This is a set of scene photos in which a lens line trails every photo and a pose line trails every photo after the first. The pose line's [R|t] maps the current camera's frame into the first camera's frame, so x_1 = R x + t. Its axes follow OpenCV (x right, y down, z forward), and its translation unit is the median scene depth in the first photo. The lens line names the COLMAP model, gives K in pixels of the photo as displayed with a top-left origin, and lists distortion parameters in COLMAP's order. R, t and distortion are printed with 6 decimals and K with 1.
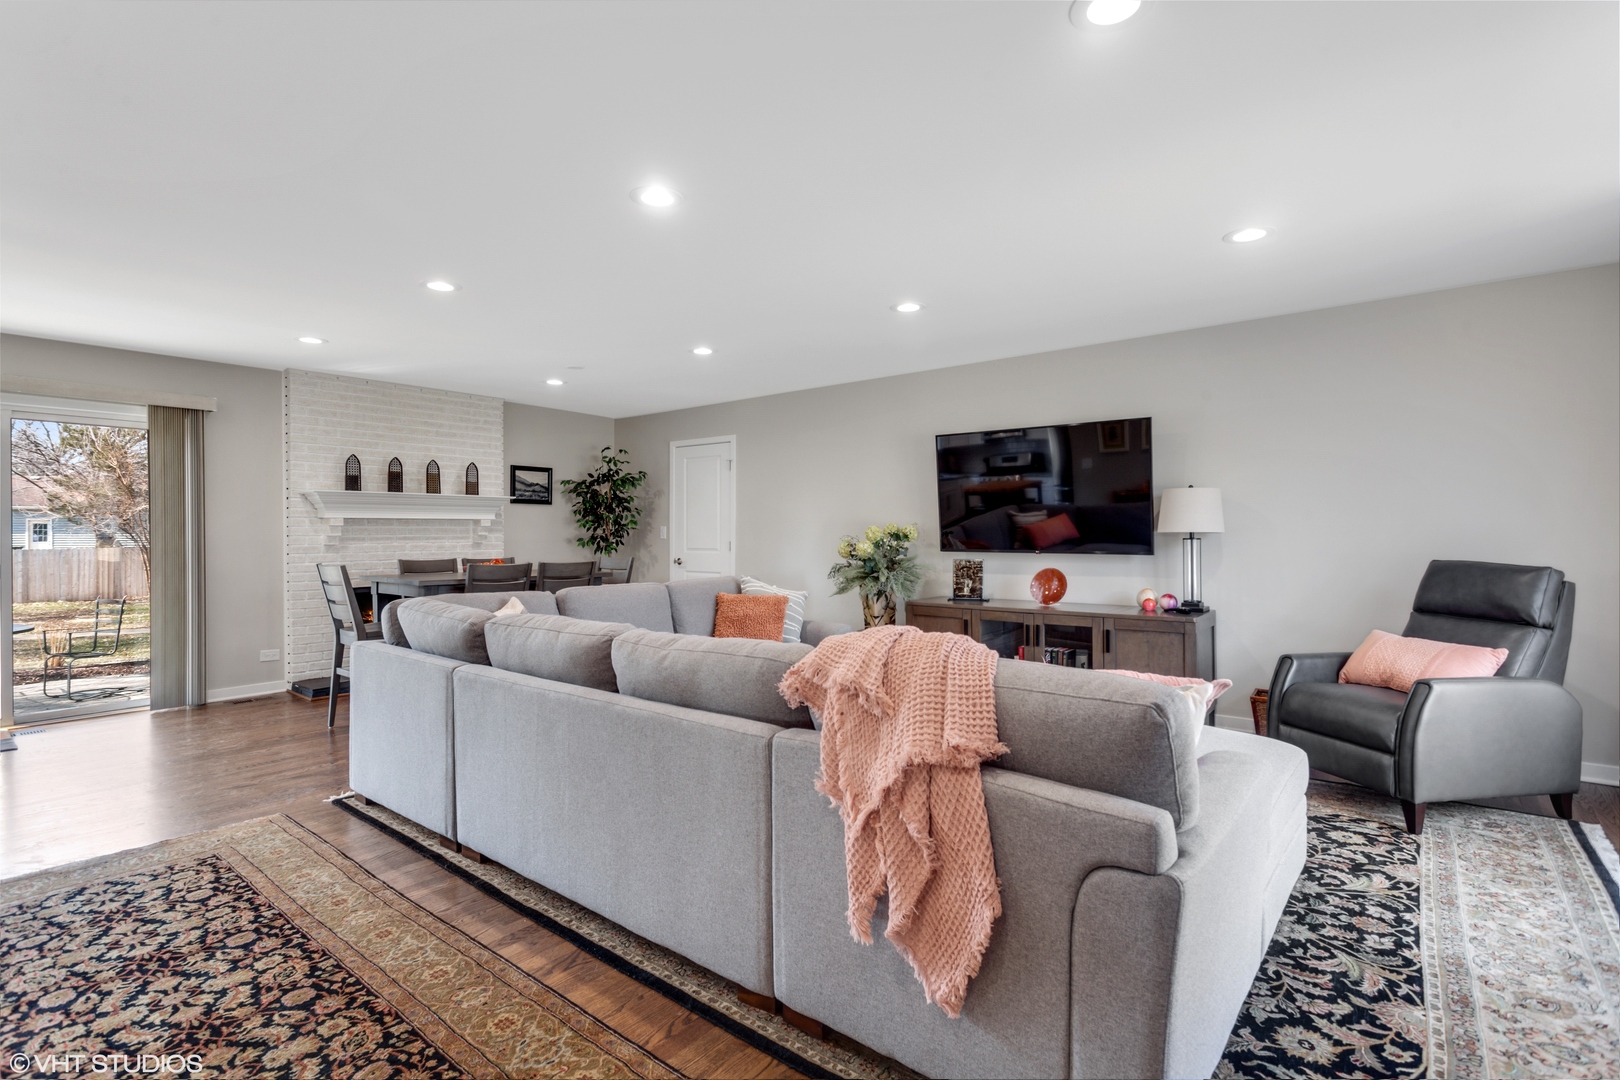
lens RADIAL K [[774.5, 0, 804.3], [0, 774.5, 540.3], [0, 0, 1]] dist [-0.000507, 0.000928]
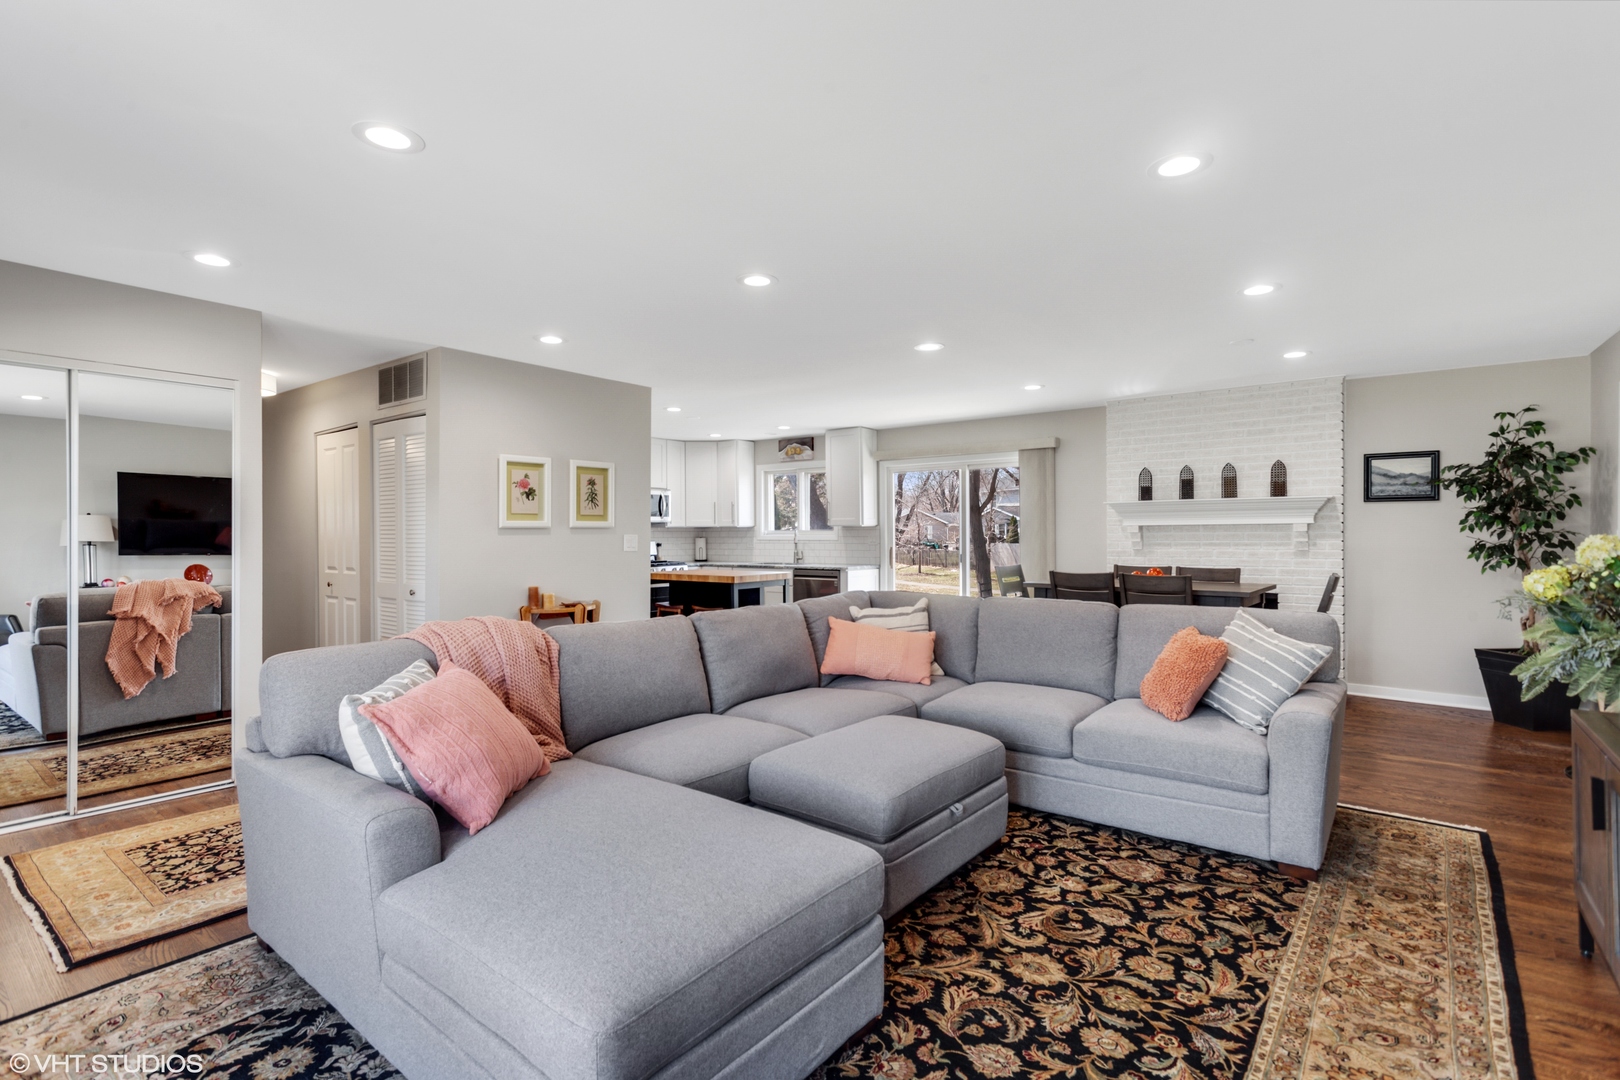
lens RADIAL K [[768.4, 0, 800.7], [0, 768.4, 536.2], [0, 0, 1]] dist [0.003447, 0.000635]
pose [[0.013967, 0.004951, -0.999890, 0.509710], [-0.004557, 0.999978, 0.004888, -0.017067], [0.999892, 0.004489, 0.013990, 0.507553]]
